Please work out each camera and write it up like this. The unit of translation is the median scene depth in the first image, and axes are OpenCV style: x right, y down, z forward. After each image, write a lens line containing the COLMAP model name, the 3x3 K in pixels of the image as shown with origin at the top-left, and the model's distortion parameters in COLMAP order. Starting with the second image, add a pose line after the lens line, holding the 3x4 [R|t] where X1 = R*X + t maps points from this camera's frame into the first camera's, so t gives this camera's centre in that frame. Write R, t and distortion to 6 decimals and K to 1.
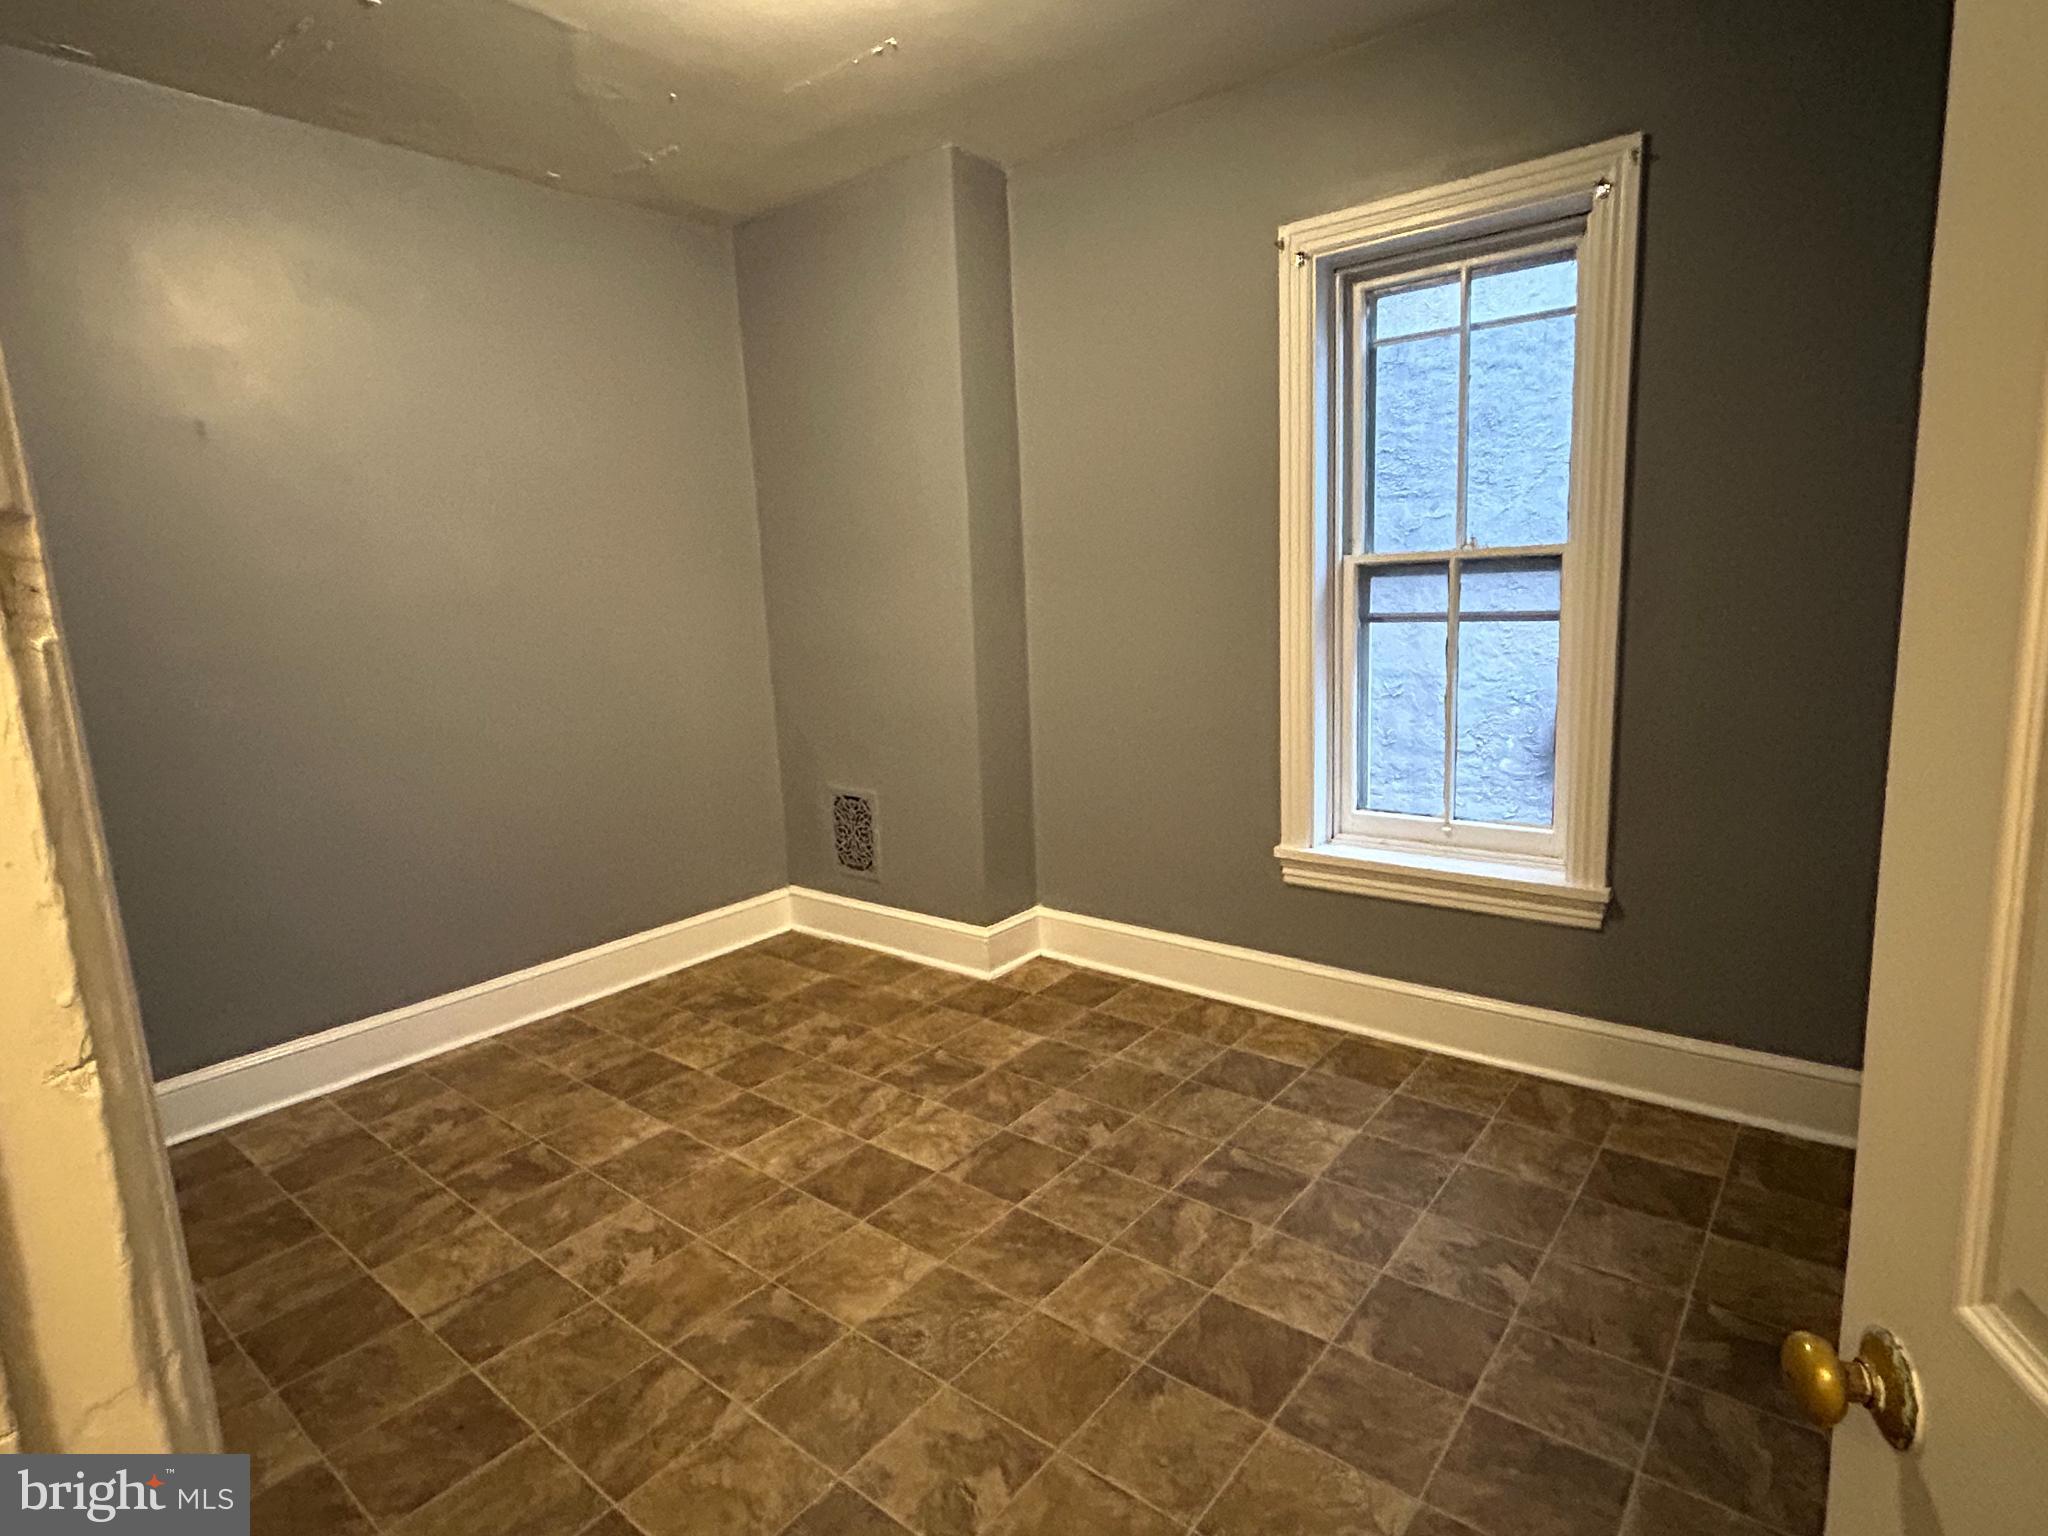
lens RADIAL K [[1076.5, 0, 1023.6], [0, 1076.5, 759.3], [0, 0, 1]] dist [0.003016, 0.001280]
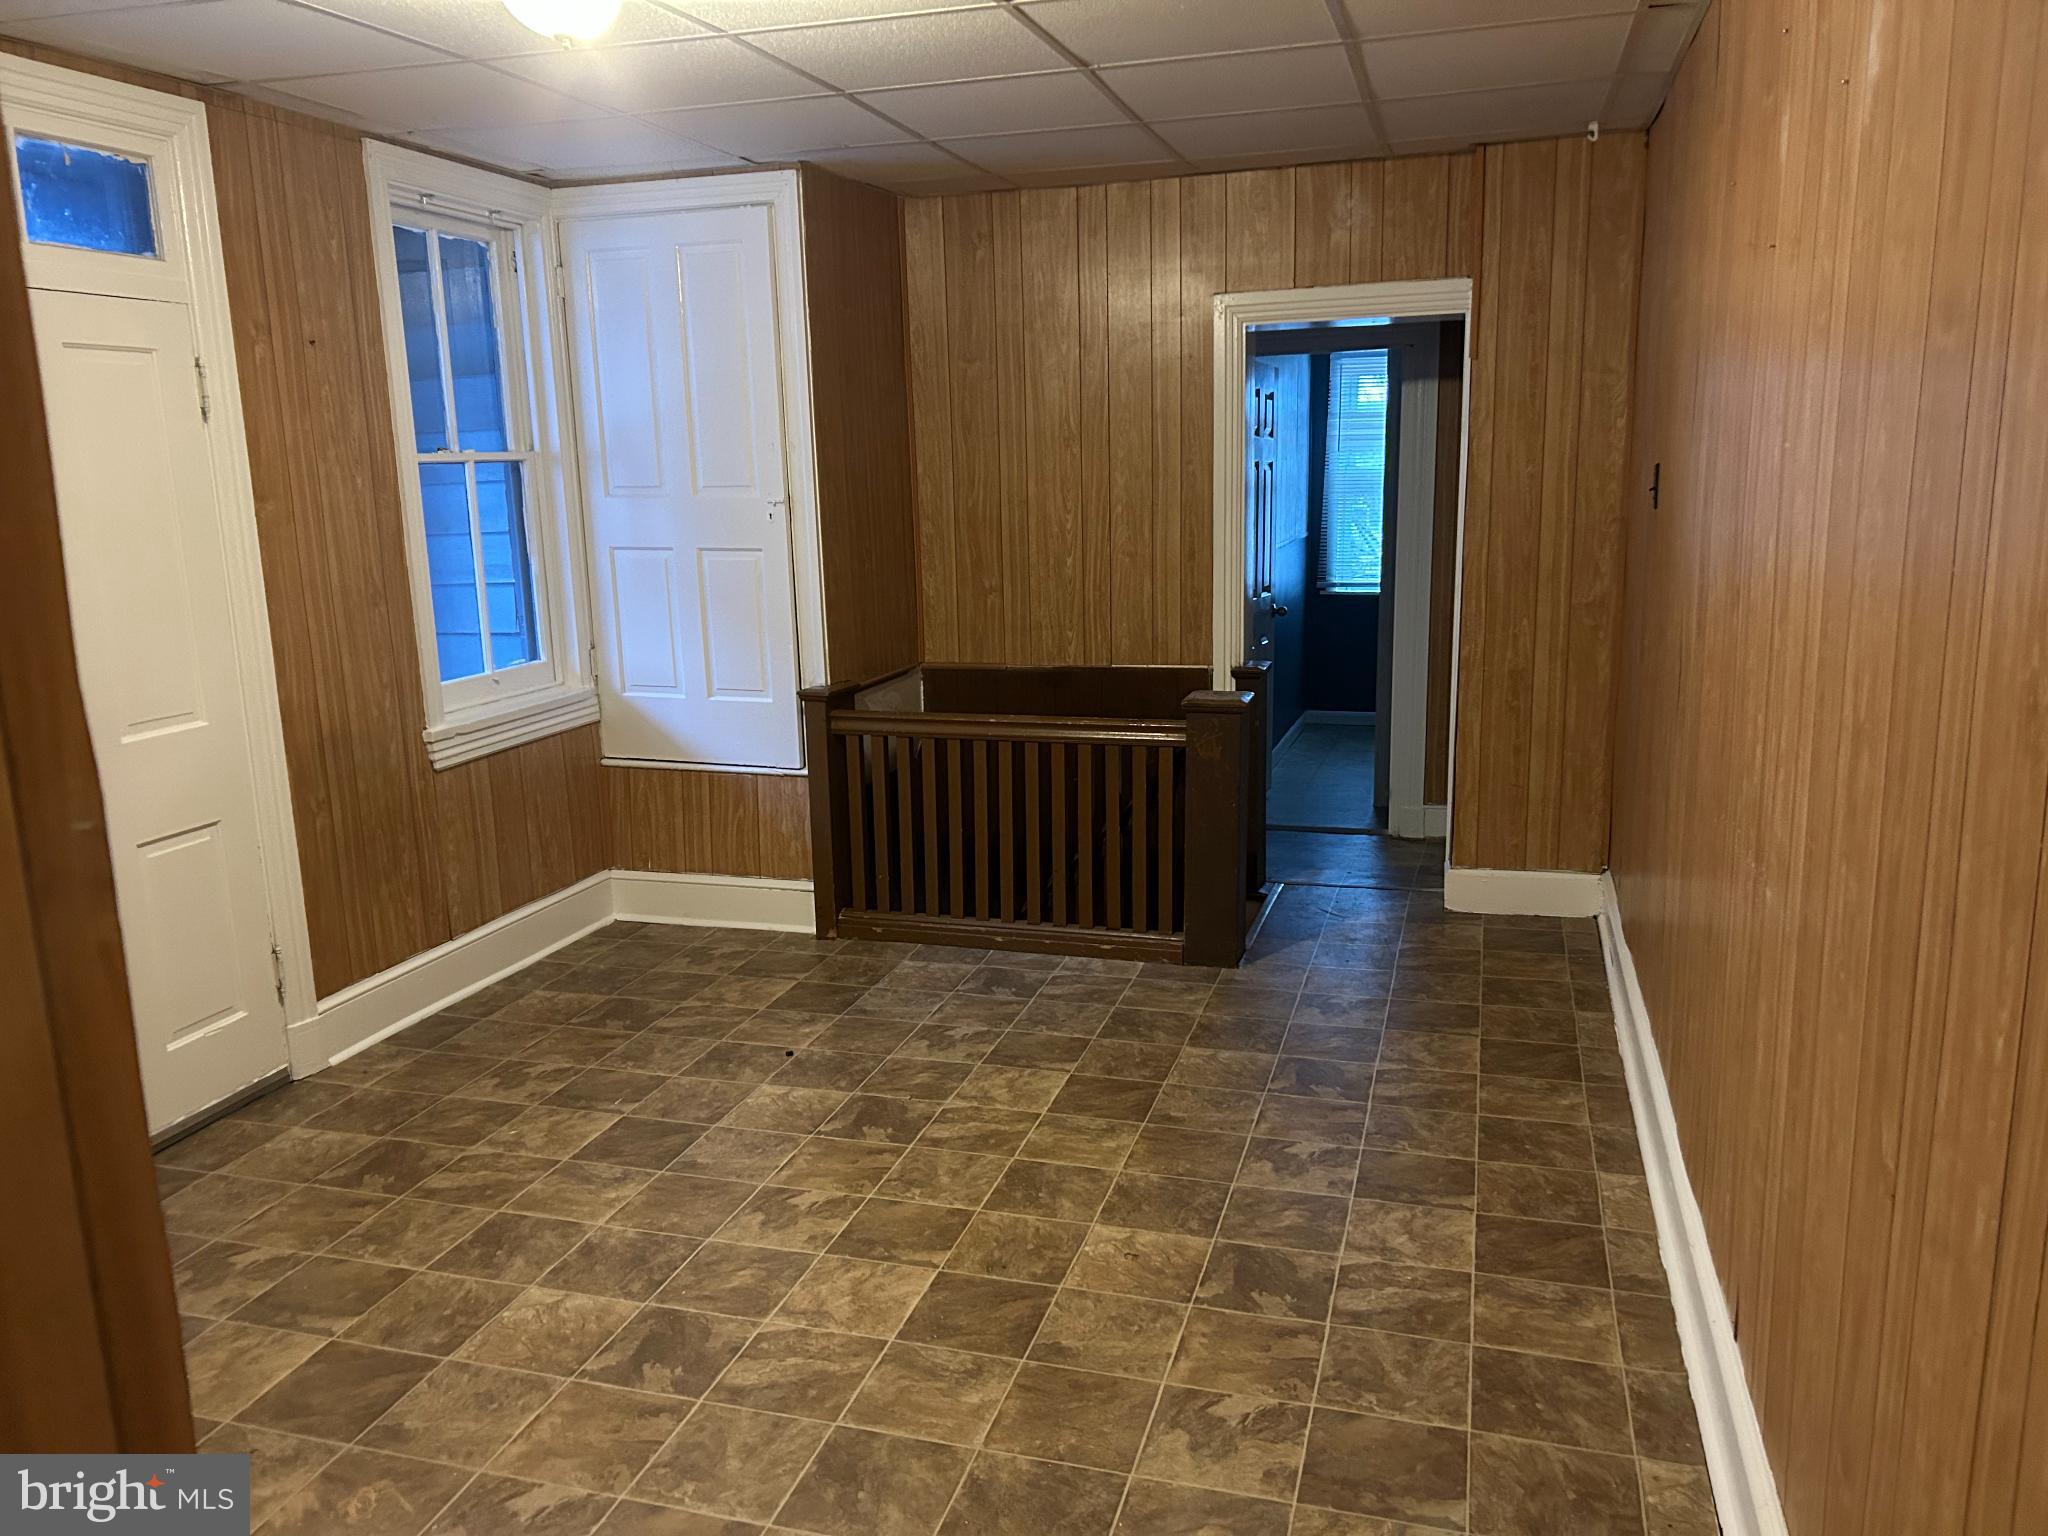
lens RADIAL K [[1549.8, 0, 1022.1], [0, 1549.8, 765.3], [0, 0, 1]] dist [0.021702, -0.002335]
pose [[-0.377615, -0.130236, 0.916758, -1.280569], [0.201217, 0.954859, 0.218531, -0.248442], [-0.903835, 0.266988, -0.334364, 1.414227]]
